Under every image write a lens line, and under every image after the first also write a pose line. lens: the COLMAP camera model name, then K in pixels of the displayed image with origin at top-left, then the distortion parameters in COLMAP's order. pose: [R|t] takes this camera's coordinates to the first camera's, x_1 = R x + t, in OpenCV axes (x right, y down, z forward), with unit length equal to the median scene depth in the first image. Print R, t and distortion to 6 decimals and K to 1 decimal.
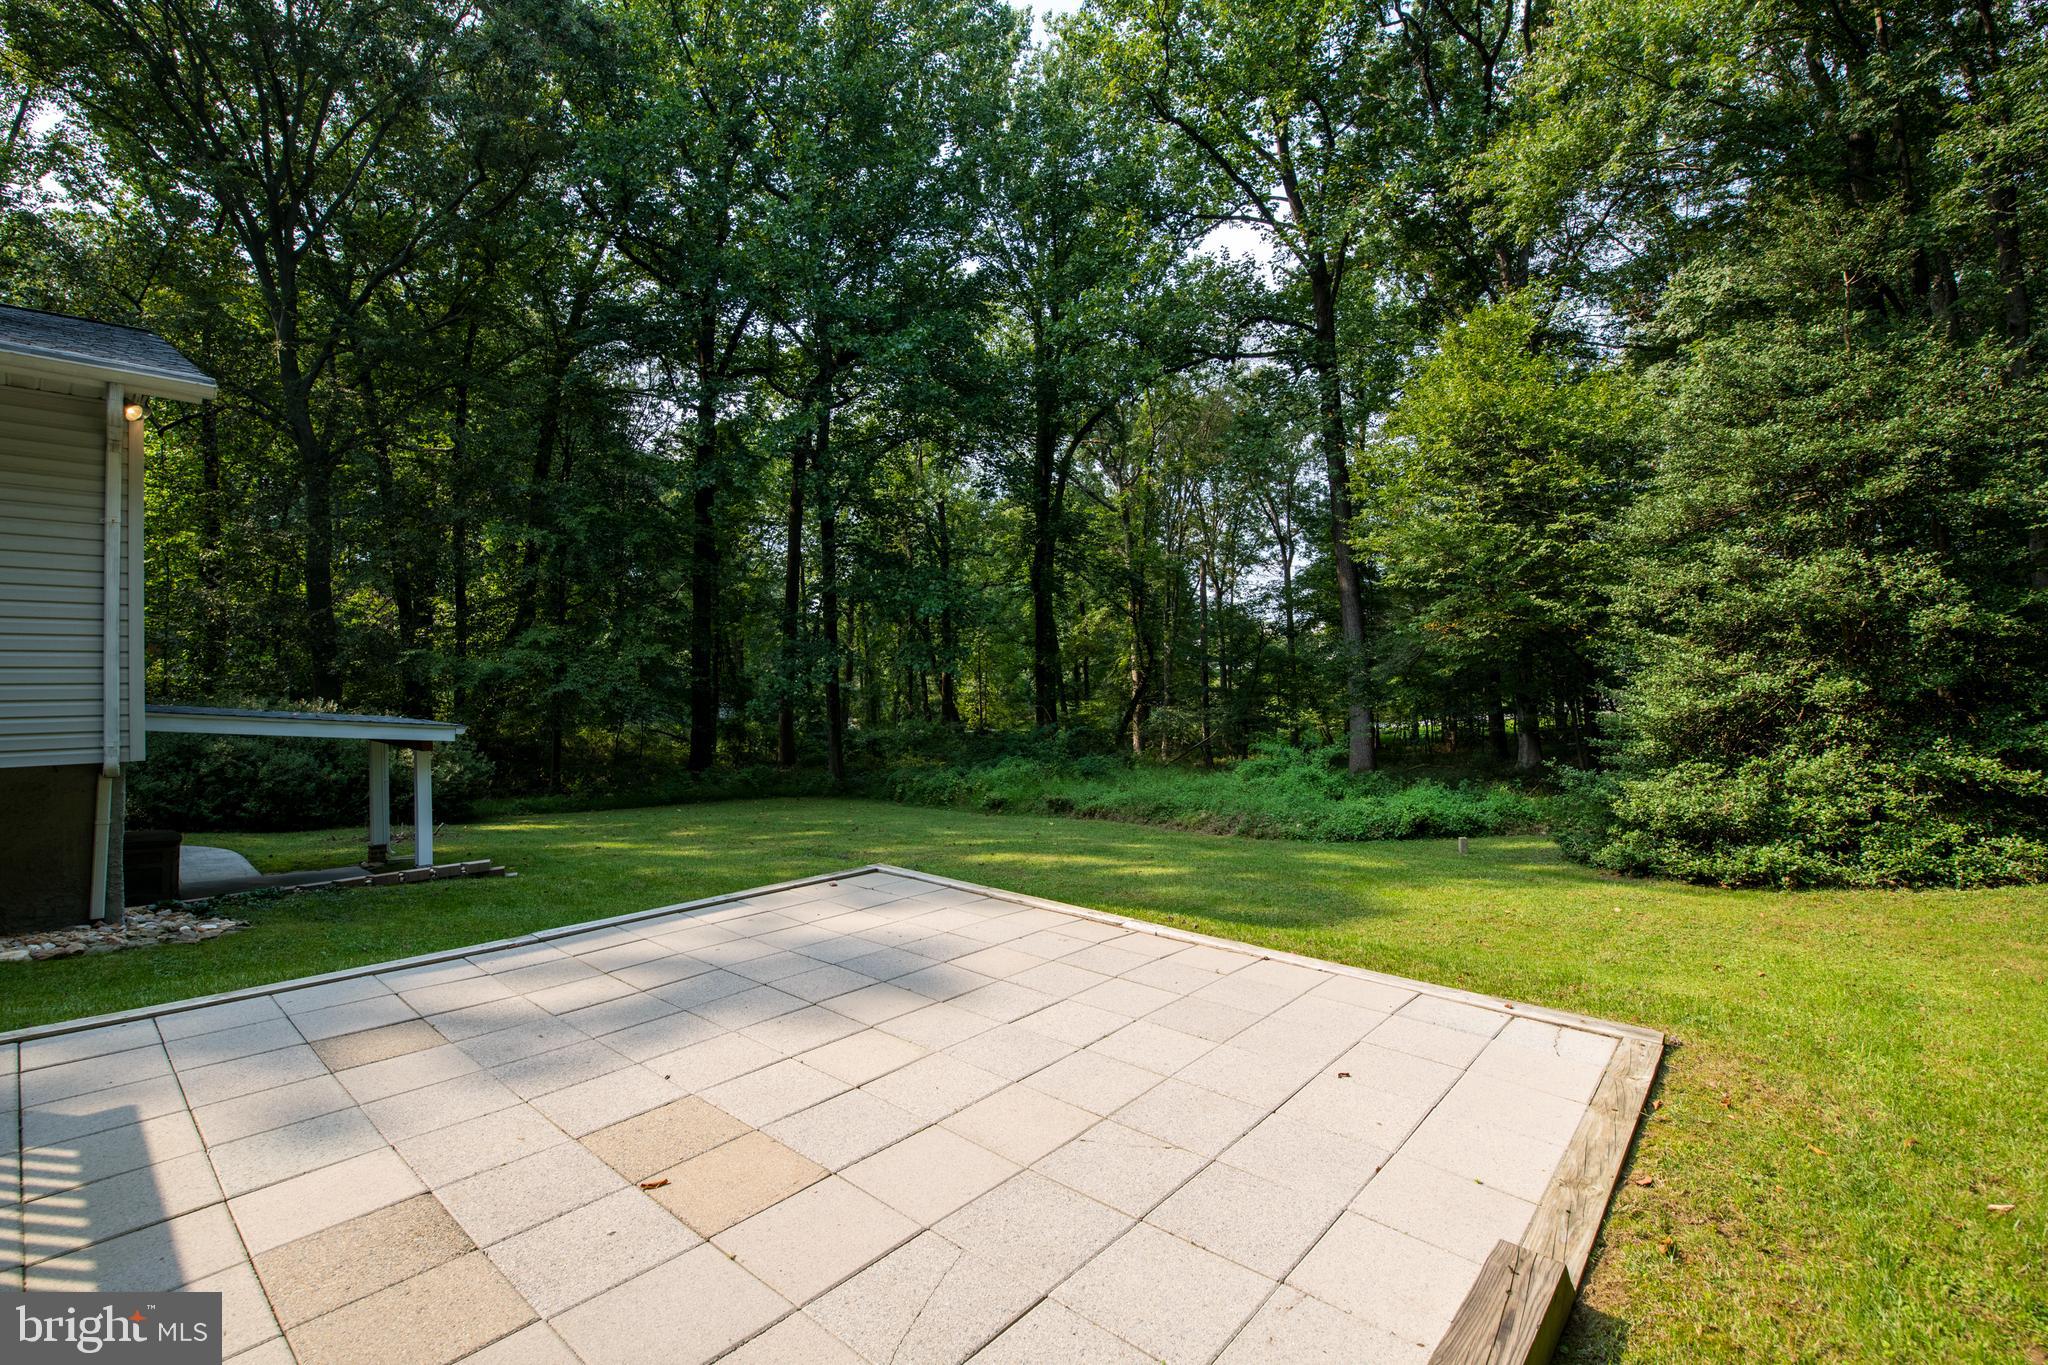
lens RADIAL K [[878.5, 0, 1036.0], [0, 878.5, 673.2], [0, 0, 1]] dist [0.000020, -0.008982]
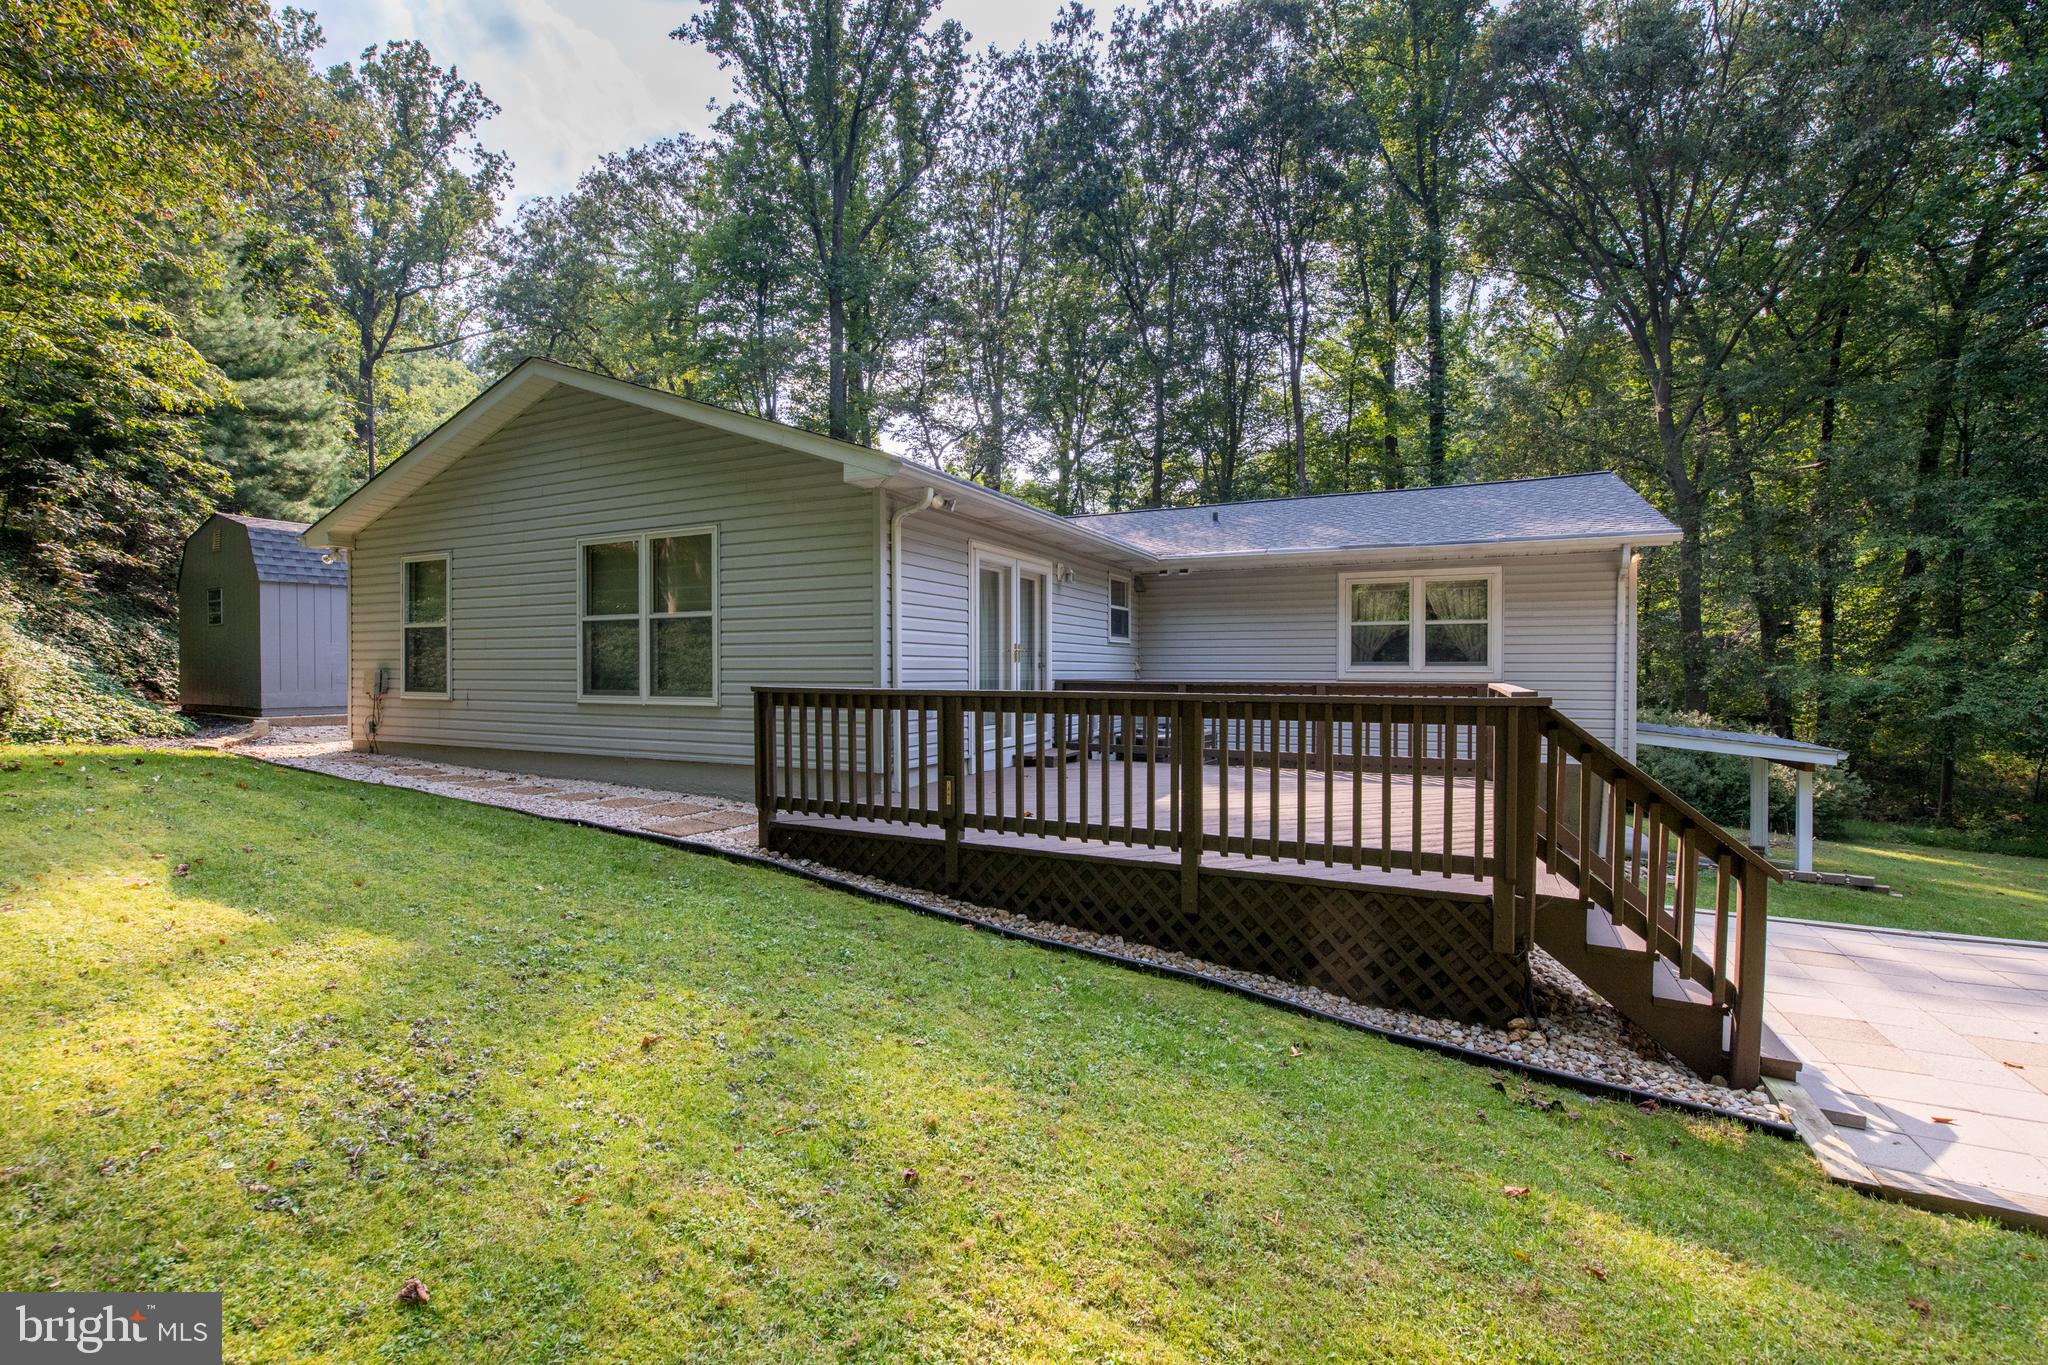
lens RADIAL K [[886.5, 0, 1033.1], [0, 886.5, 677.3], [0, 0, 1]] dist [-0.003552, -0.008439]
pose [[0.259910, 0.009990, -0.965581, 0.070967], [-0.005173, 0.999947, 0.008953, -0.019164], [0.965619, 0.002668, 0.259948, -0.131853]]
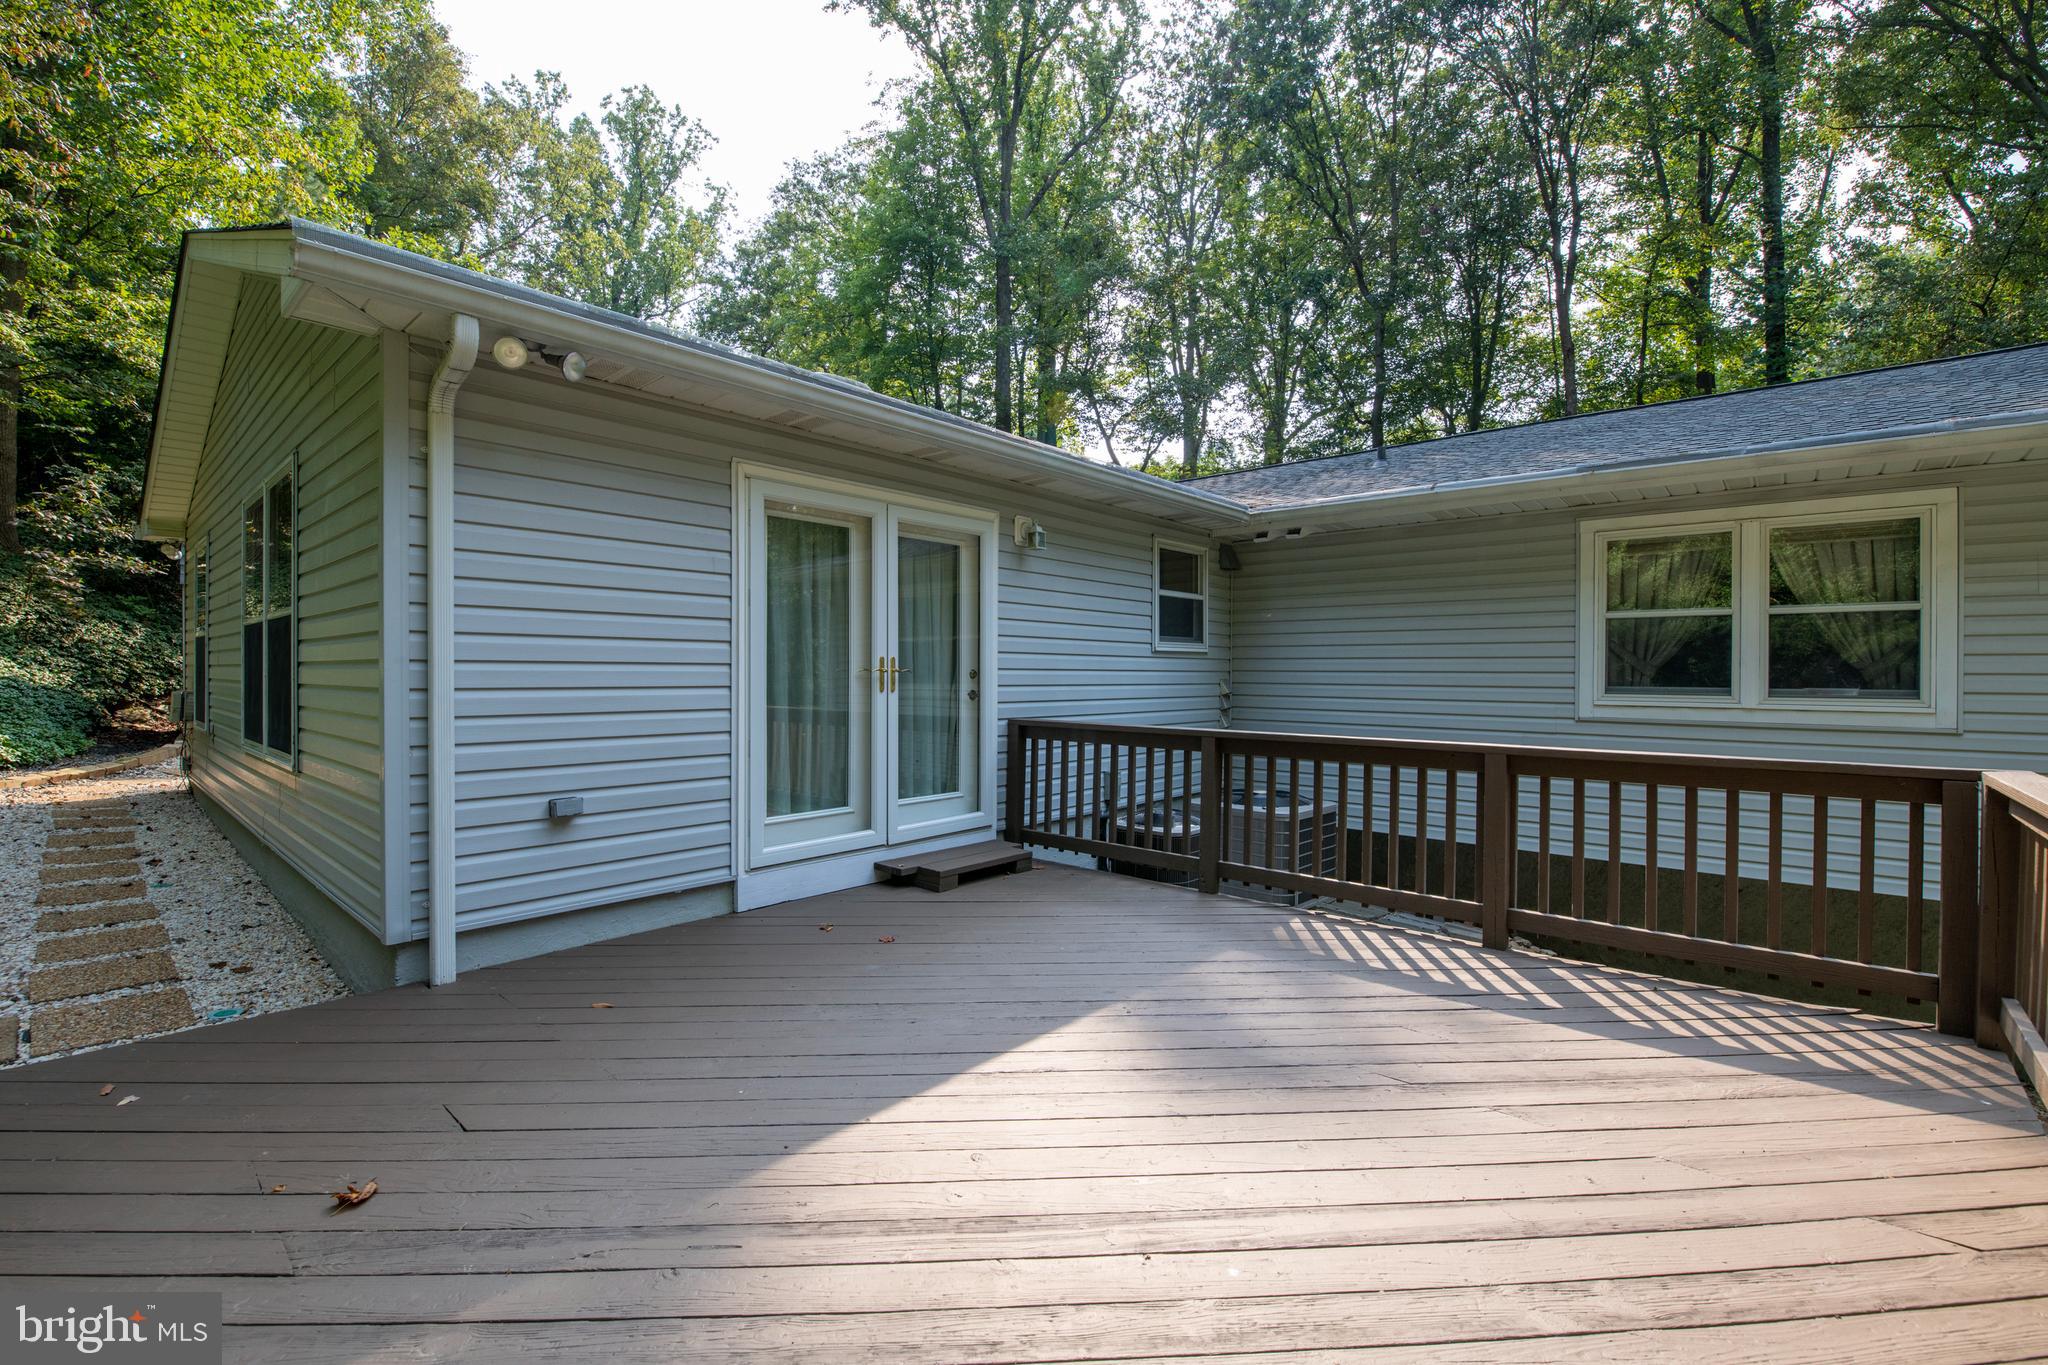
lens RADIAL K [[886.5, 0, 1033.1], [0, 886.5, 677.3], [0, 0, 1]] dist [-0.003552, -0.008439]
pose [[-0.006145, 0.007701, -0.999951, -0.088942], [-0.007119, 0.999945, 0.007744, -0.027367], [0.999956, 0.007166, -0.006090, -0.006499]]
